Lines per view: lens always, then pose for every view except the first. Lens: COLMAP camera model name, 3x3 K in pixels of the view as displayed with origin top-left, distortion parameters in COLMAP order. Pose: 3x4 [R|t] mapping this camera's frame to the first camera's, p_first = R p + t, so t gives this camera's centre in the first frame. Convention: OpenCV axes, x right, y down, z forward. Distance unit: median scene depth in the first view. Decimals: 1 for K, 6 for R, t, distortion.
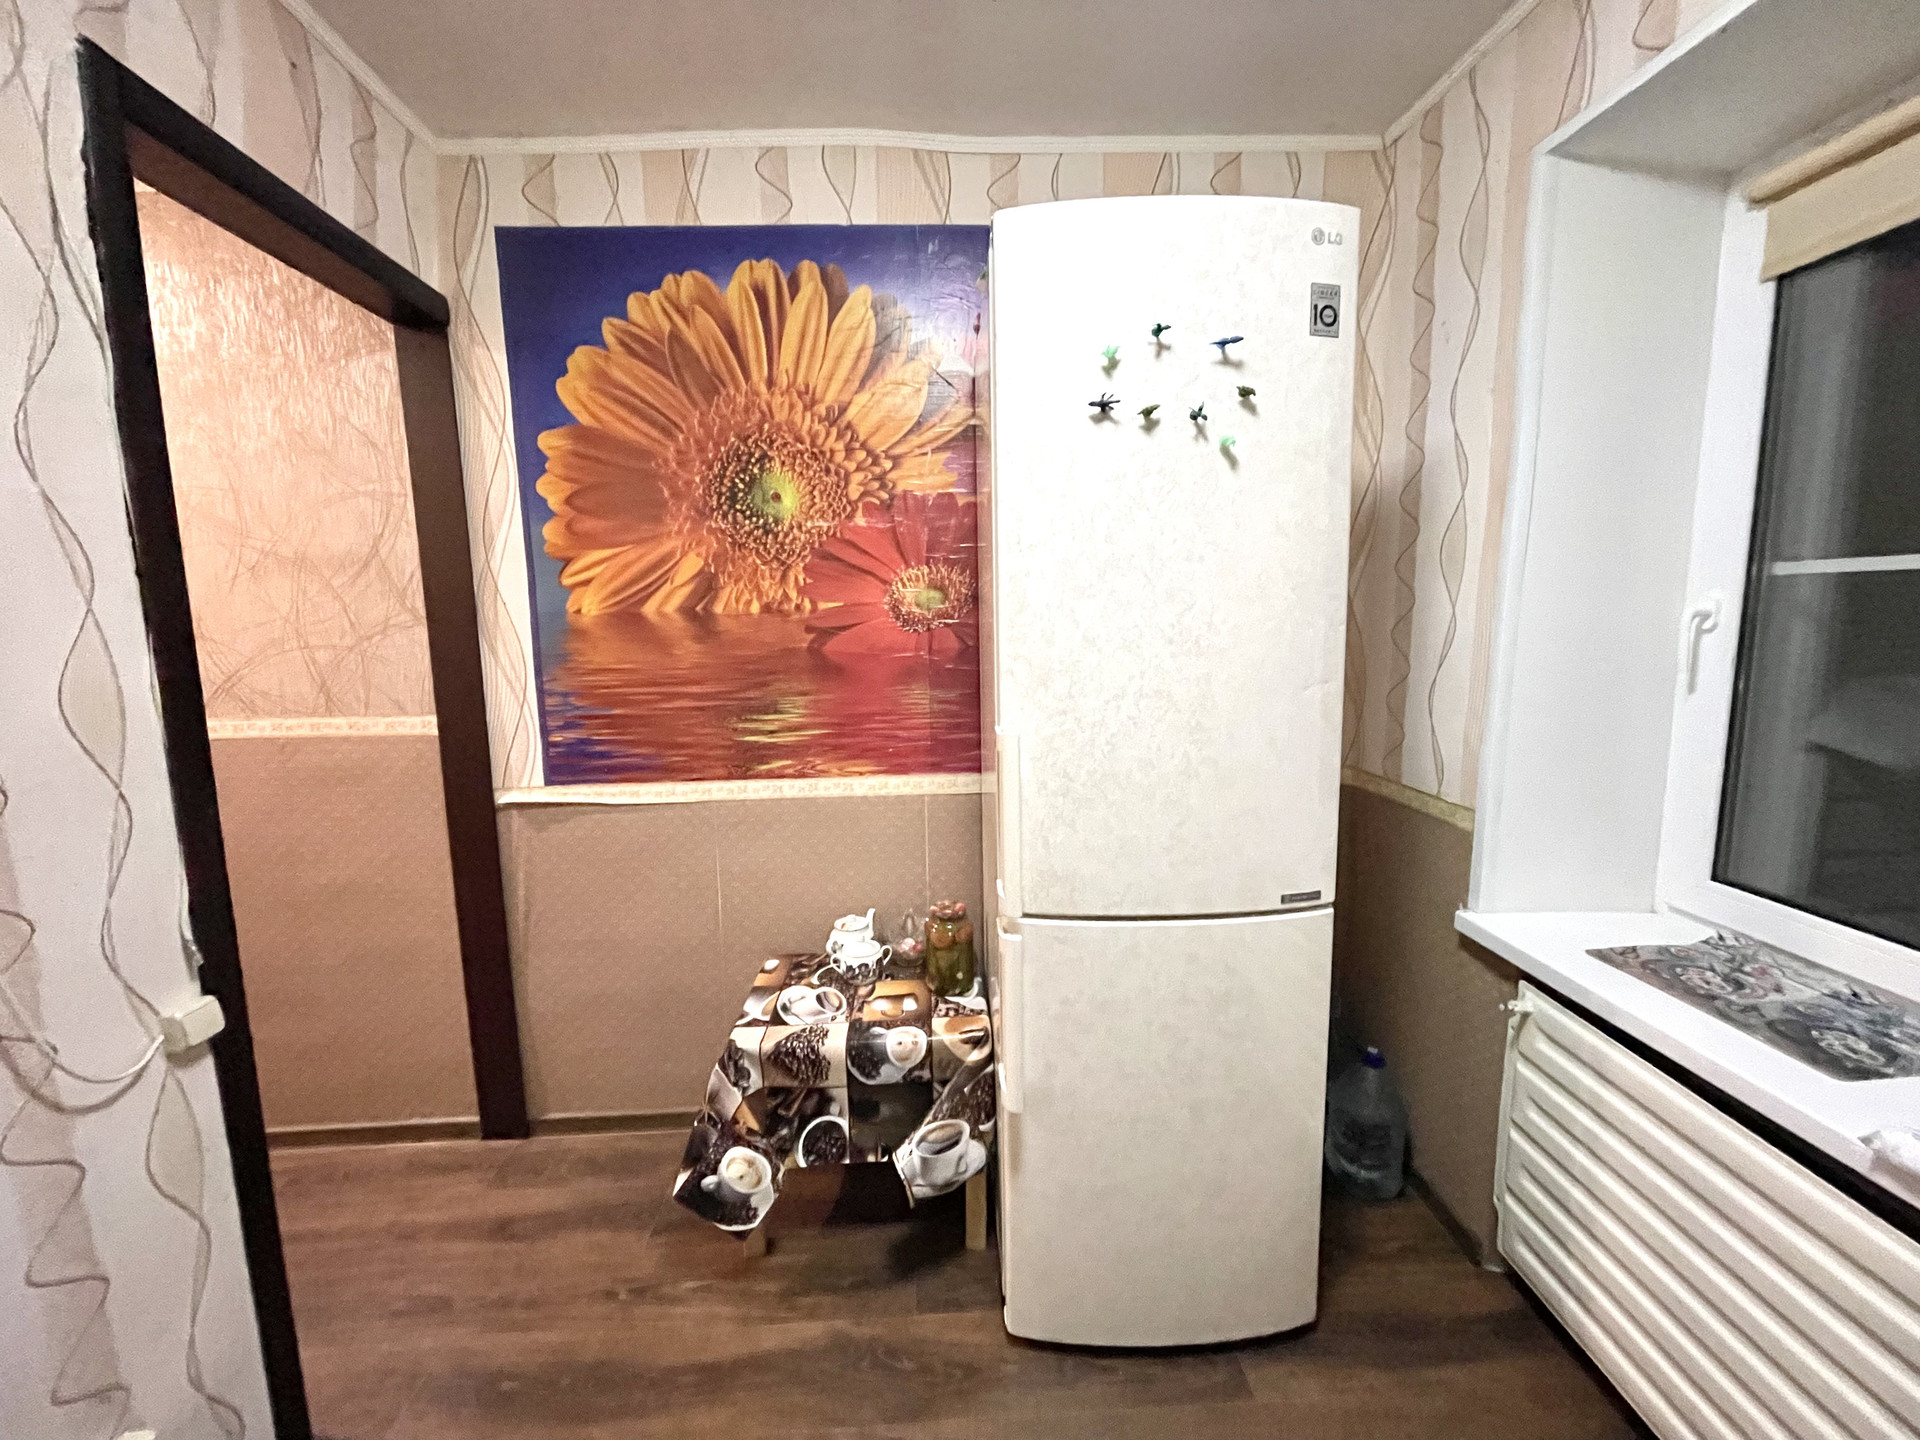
lens RADIAL K [[770.8, 0, 960.8], [0, 770.8, 713.8], [0, 0, 1]] dist [-0.005652, 0.001677]
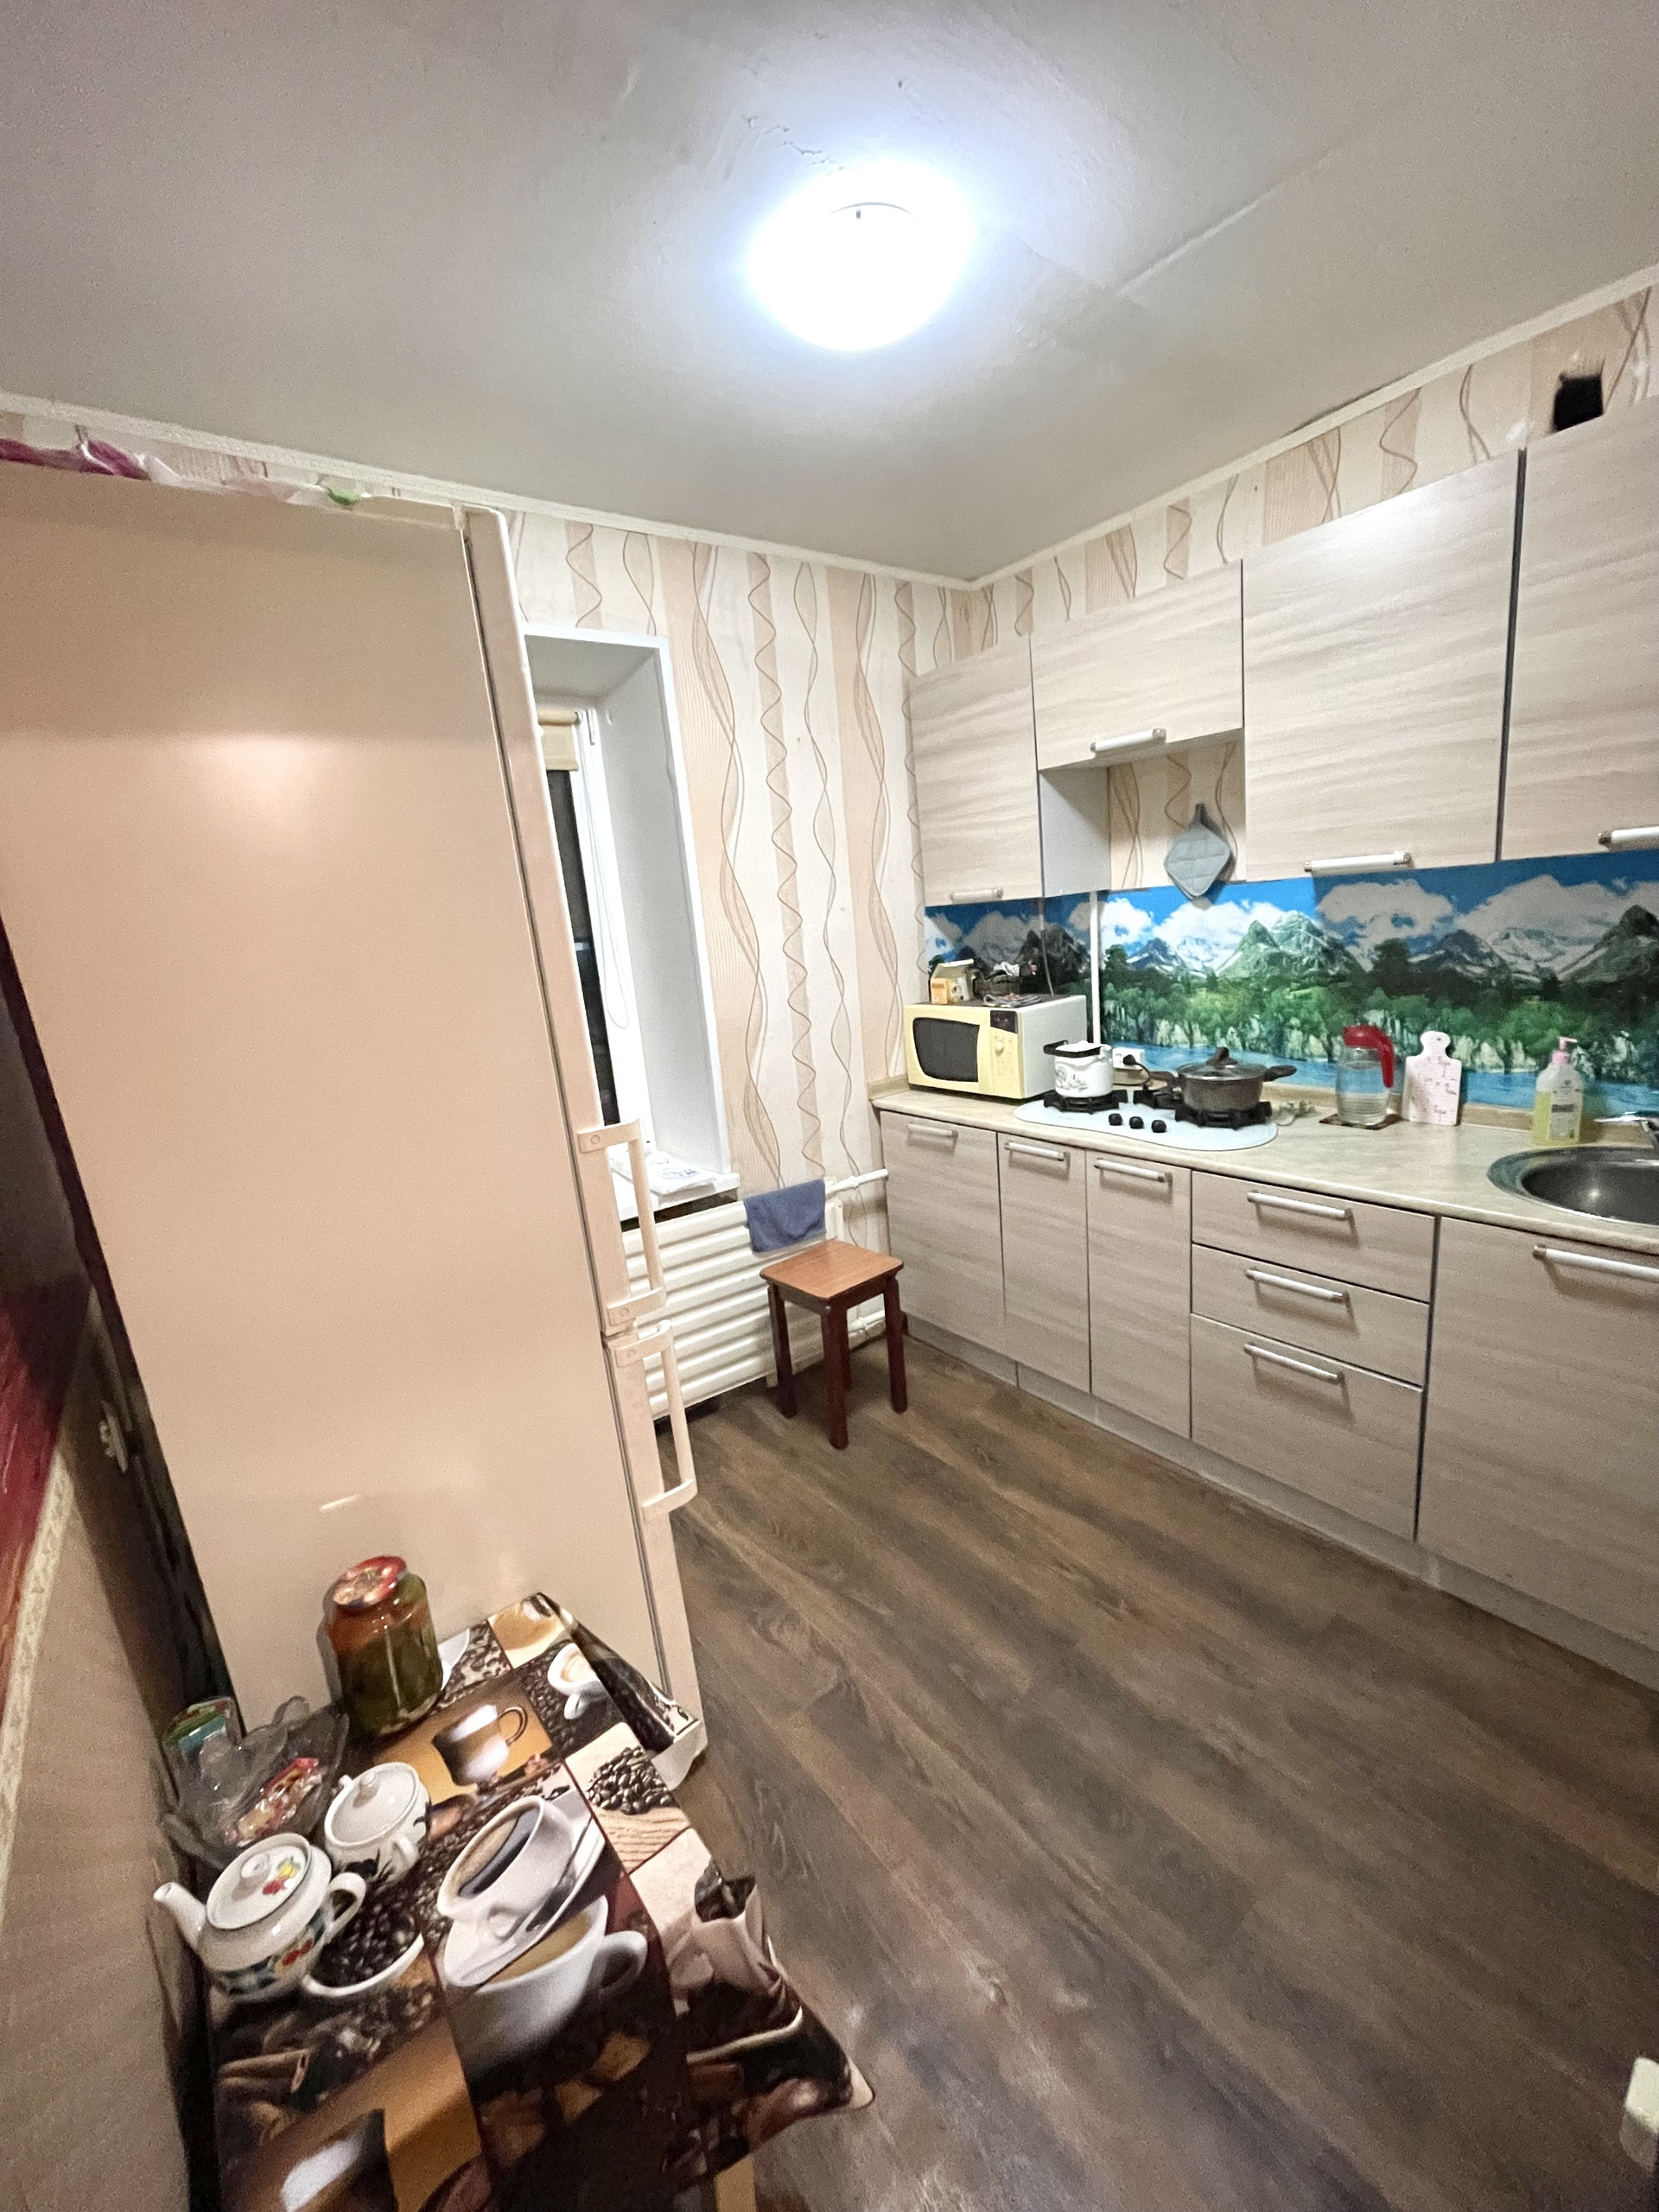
lens RADIAL K [[888.0, 0, 829.1], [0, 888.0, 1108.3], [0, 0, 1]] dist [-0.005652, 0.001677]
pose [[-0.562519, -0.102388, 0.820420, -0.671424], [0.214731, 0.940158, 0.264561, -0.150964], [-0.798412, 0.324991, -0.506872, 0.947169]]
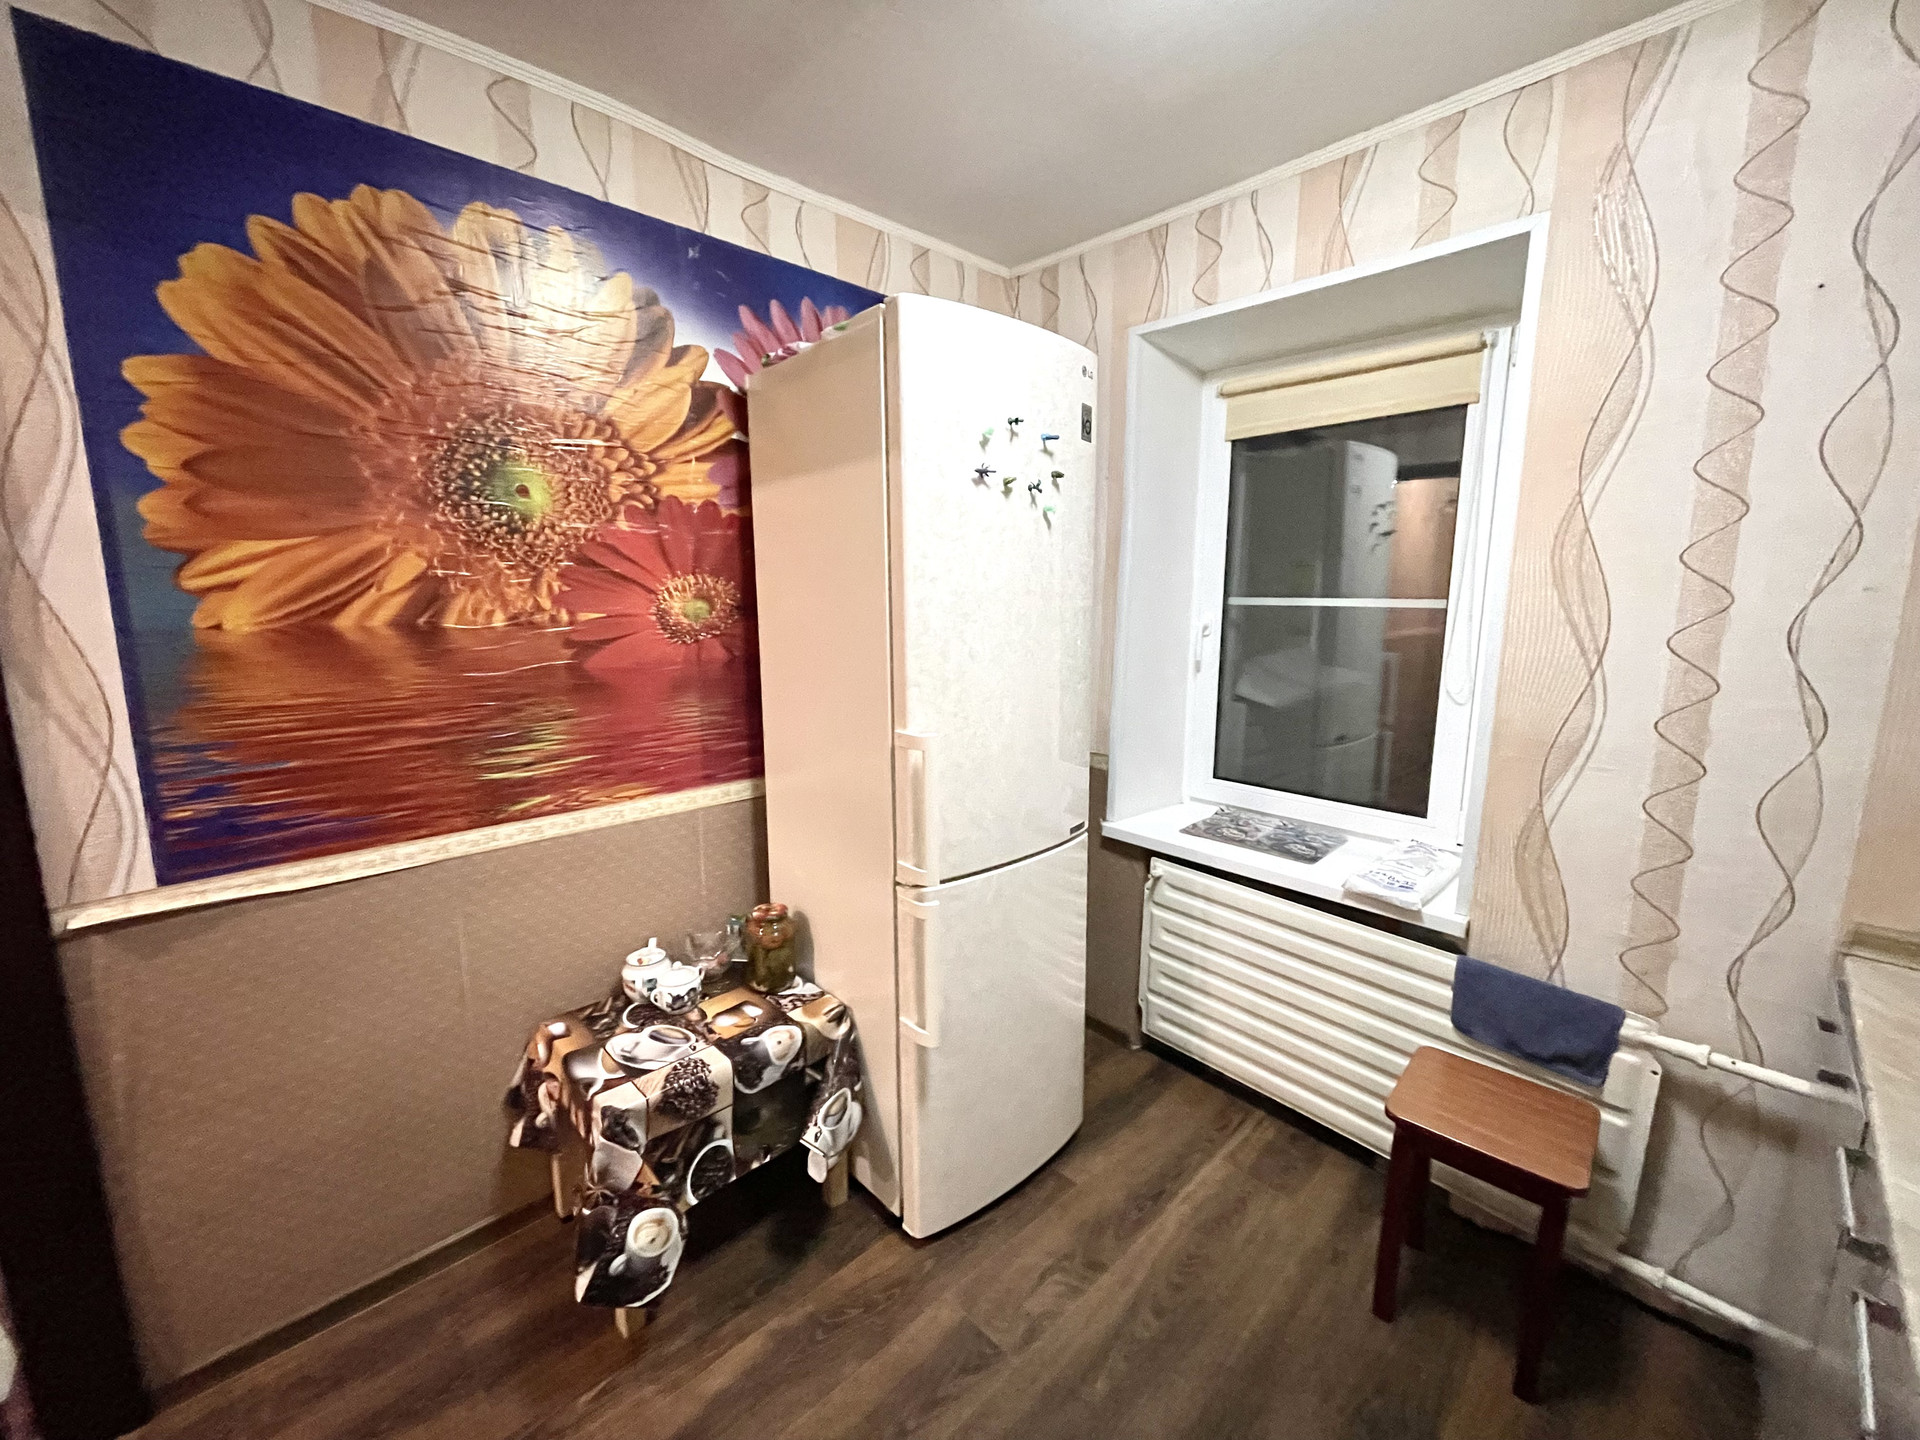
lens RADIAL K [[770.8, 0, 956.7], [0, 770.8, 715.5], [0, 0, 1]] dist [-0.005652, 0.001677]
pose [[0.753738, -0.085003, 0.651655, -0.480780], [0.070471, 0.996336, 0.048452, -0.042450], [-0.653386, 0.009403, 0.756967, 0.043243]]
